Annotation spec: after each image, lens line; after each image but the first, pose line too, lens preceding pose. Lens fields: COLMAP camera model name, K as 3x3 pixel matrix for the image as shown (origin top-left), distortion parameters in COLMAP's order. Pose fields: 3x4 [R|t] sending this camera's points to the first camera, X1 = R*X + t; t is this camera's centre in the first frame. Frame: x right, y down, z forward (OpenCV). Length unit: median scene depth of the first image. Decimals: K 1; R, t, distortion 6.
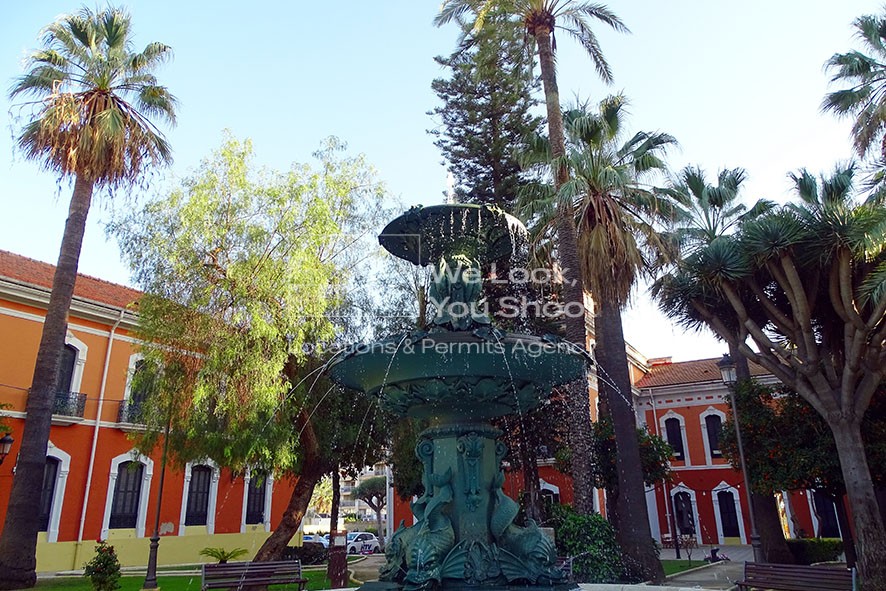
lens RADIAL K [[653.2, 0, 440.4], [0, 653.2, 296.4], [0, 0, 1]] dist [0.007511, 0.002065]
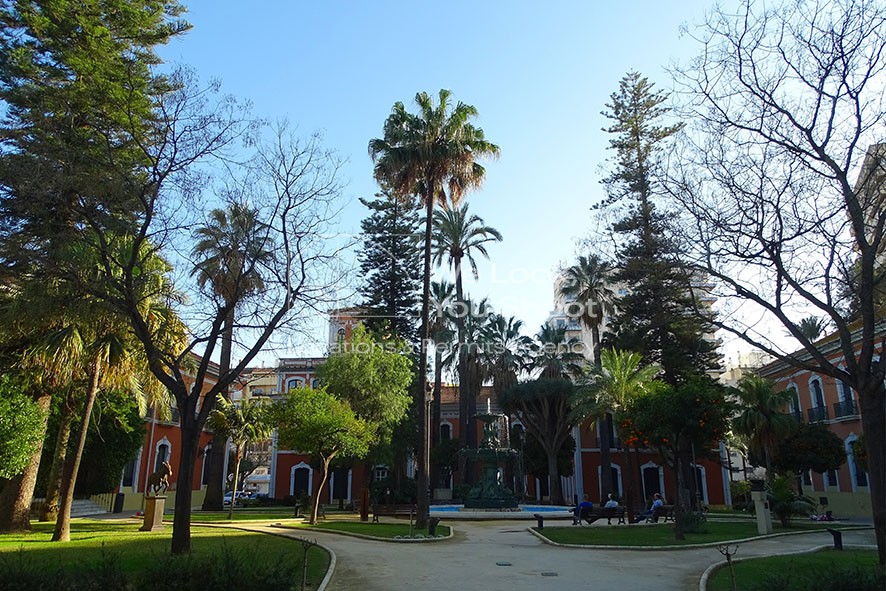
lens RADIAL K [[653.2, 0, 444.3], [0, 653.2, 296.0], [0, 0, 1]] dist [0.007511, 0.002065]
pose [[0.901557, 0.139572, 0.409529, -0.521696], [-0.159713, 0.987046, 0.015204, -0.222997], [-0.402102, -0.079114, 0.912170, -0.654979]]
